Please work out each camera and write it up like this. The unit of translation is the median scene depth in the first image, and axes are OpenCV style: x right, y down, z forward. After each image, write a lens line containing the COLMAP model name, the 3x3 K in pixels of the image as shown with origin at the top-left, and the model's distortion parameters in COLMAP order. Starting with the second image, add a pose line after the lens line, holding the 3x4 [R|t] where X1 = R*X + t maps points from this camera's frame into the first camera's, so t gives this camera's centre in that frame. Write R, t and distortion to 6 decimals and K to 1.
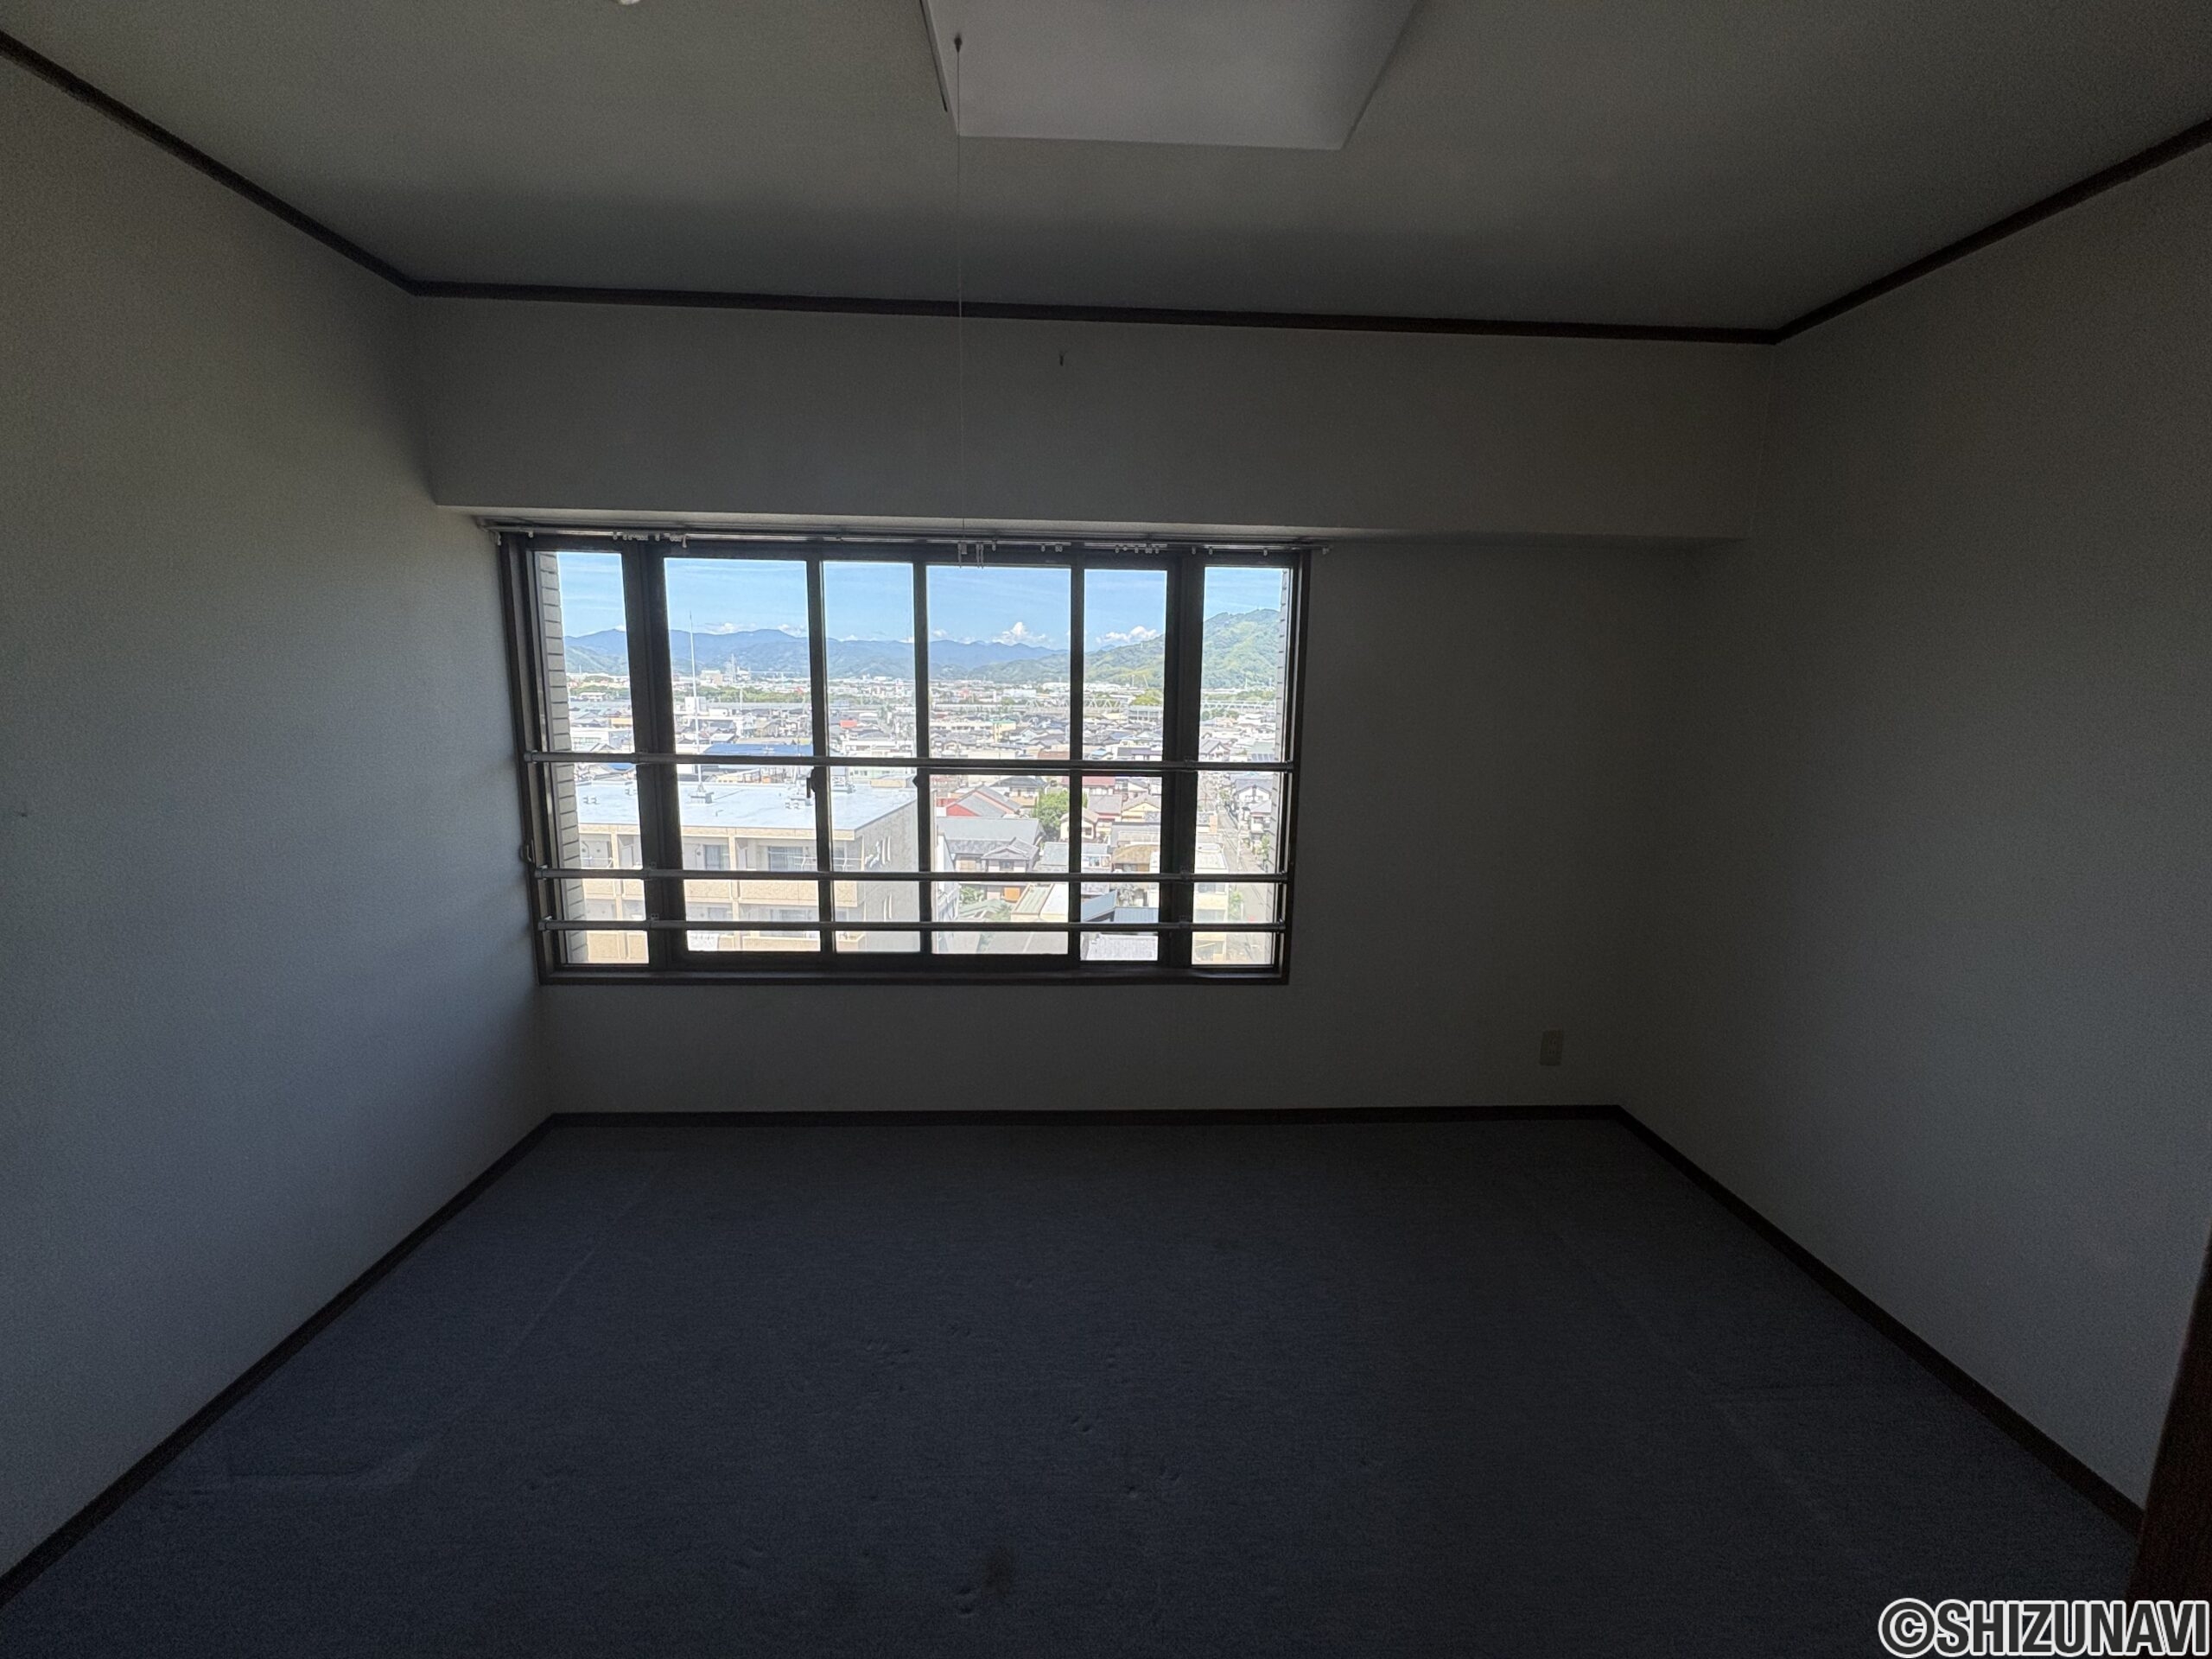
lens RADIAL K [[880.6, 0, 1104.6], [0, 880.6, 812.7], [0, 0, 1]] dist [-0.000500, -0.000491]
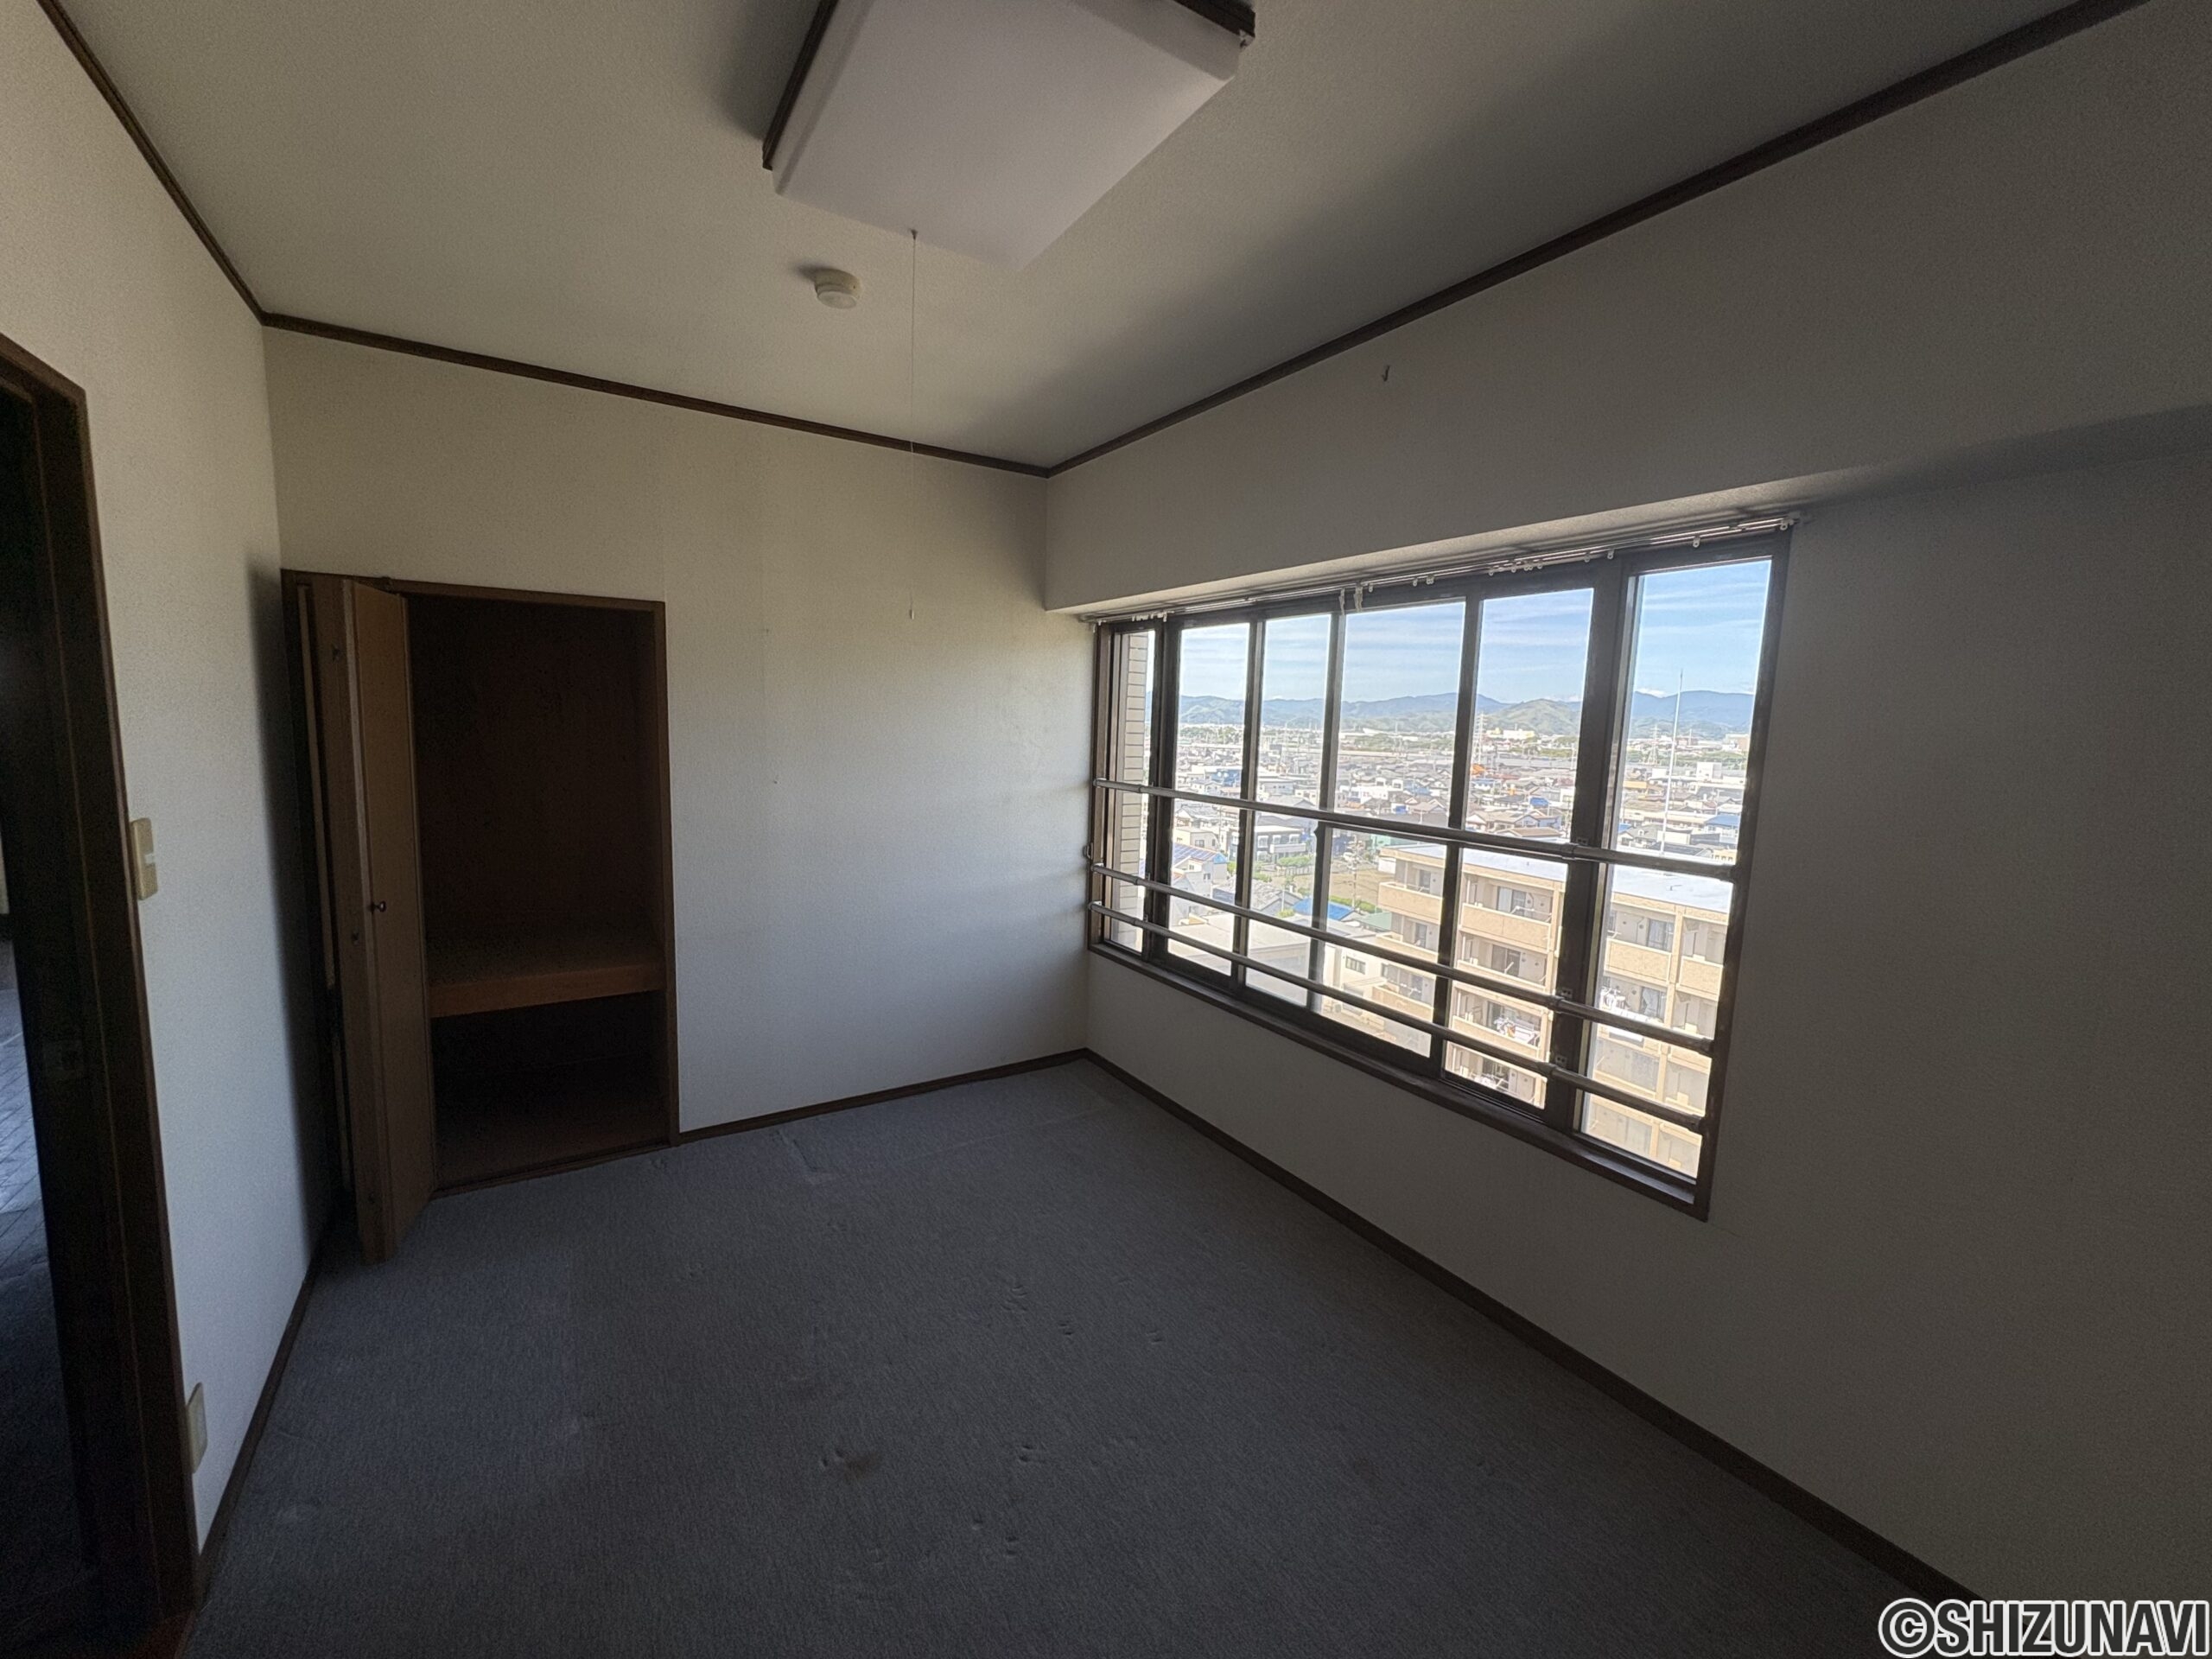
lens RADIAL K [[880.6, 0, 1110.1], [0, 880.6, 820.5], [0, 0, 1]] dist [-0.000500, -0.000491]
pose [[0.505201, 0.096360, -0.857605, 0.514855], [-0.148361, 0.988650, 0.023687, -0.039655], [0.850153, 0.115269, 0.513763, 0.300293]]
